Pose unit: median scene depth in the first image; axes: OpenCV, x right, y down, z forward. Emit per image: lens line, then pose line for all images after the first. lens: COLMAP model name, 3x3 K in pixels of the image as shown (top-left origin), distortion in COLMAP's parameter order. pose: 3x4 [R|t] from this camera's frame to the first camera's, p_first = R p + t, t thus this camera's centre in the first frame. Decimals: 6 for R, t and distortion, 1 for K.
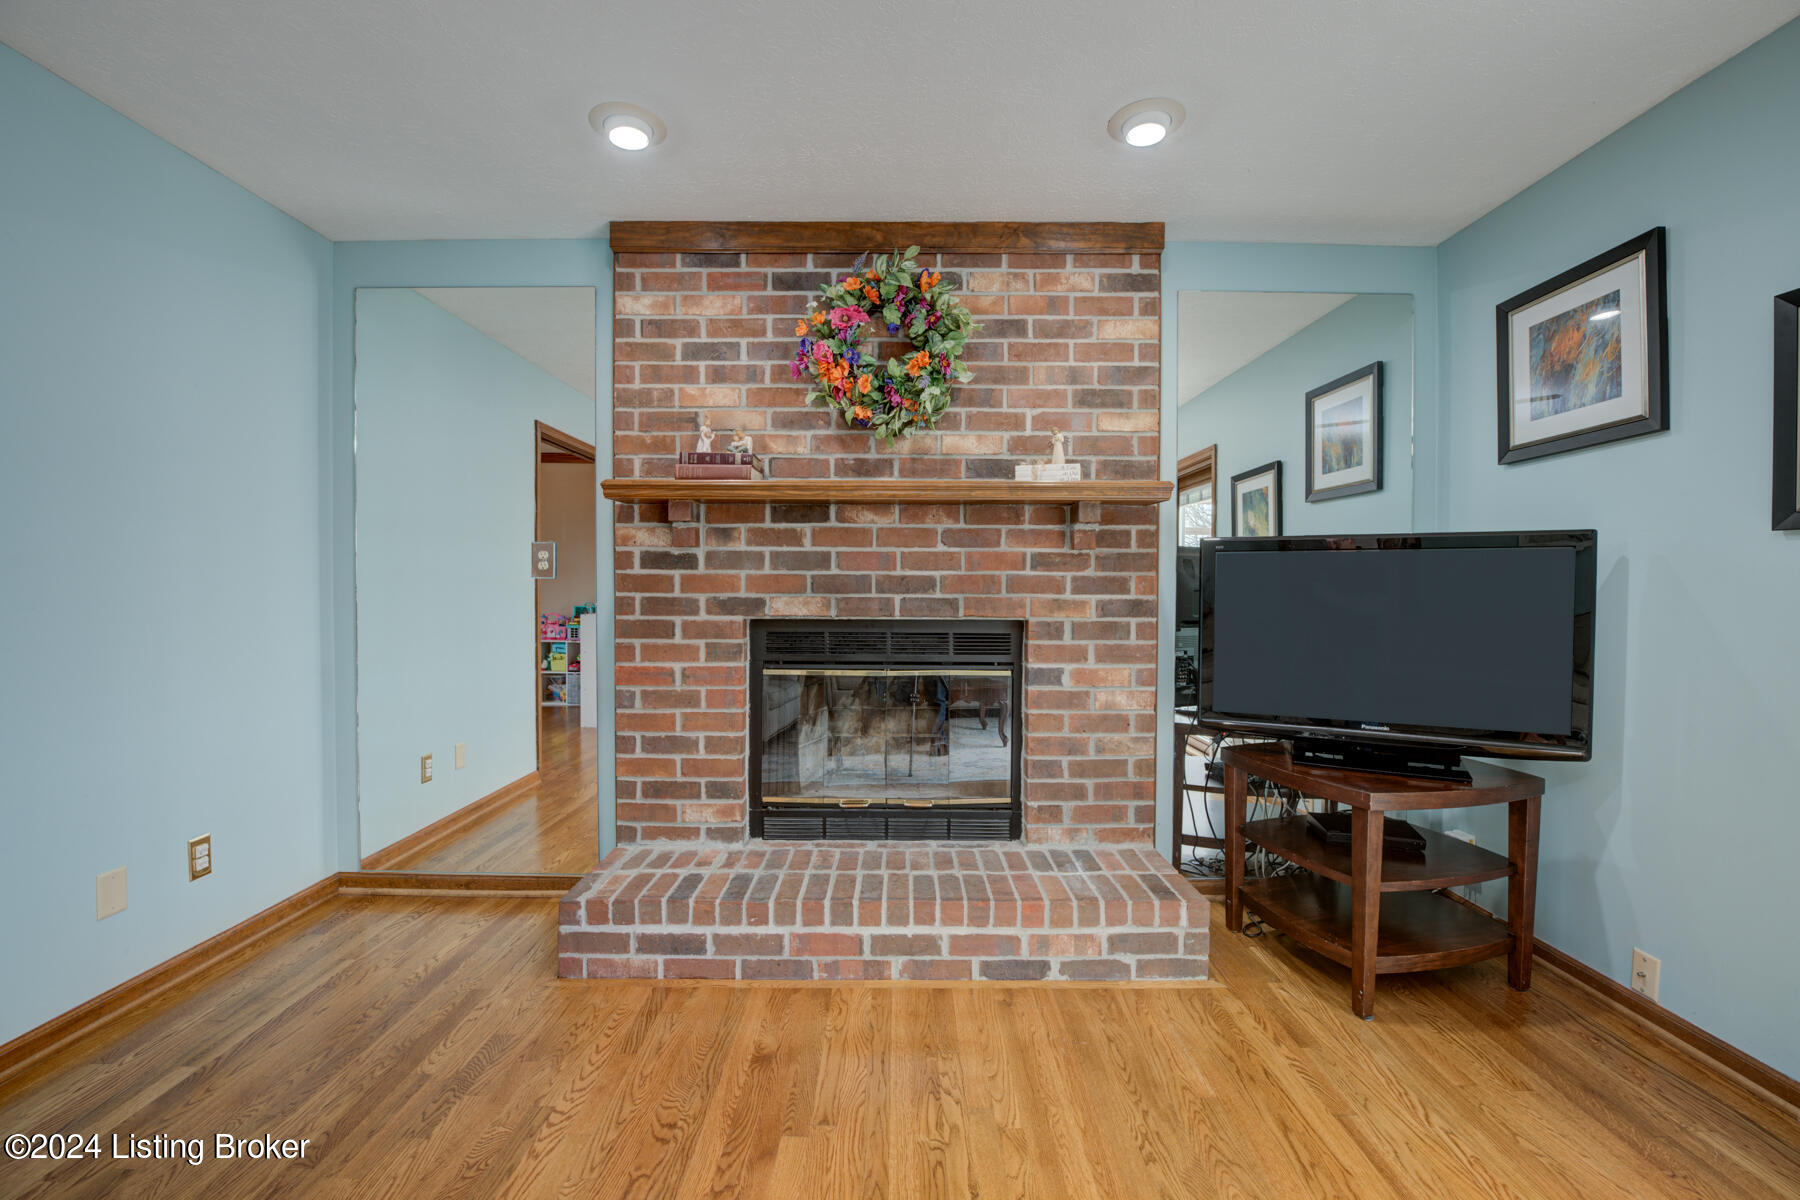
lens RADIAL K [[744.5, 0, 899.1], [0, 744.5, 597.3], [0, 0, 1]] dist [-0.001404, -0.000024]
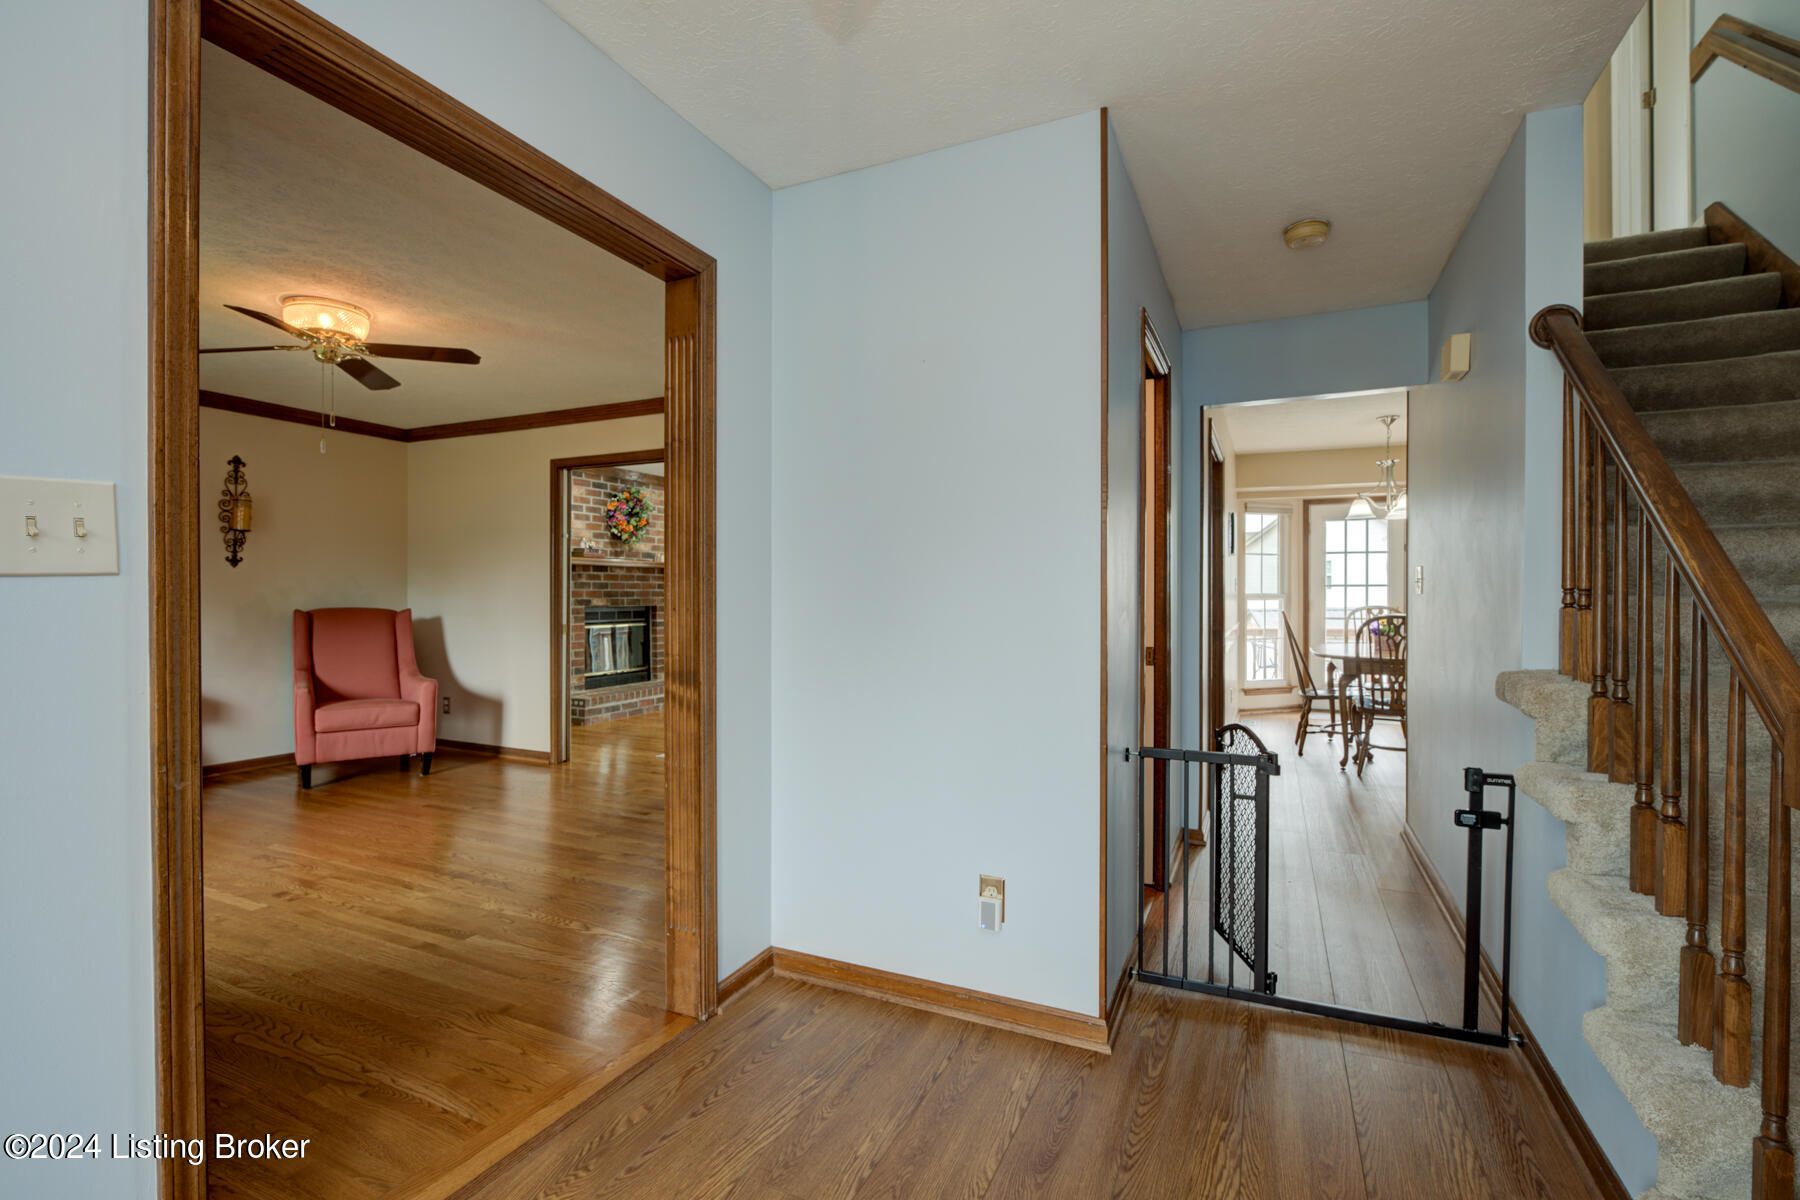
lens RADIAL K [[818.1, 0, 896.9], [0, 818.1, 596.9], [0, 0, 1]] dist [-0.000031, -0.000001]
pose [[0.413781, -0.008640, 0.910336, -2.468048], [0.006709, 0.999957, 0.006441, -0.020219], [-0.910352, 0.003442, 0.413821, -1.282629]]
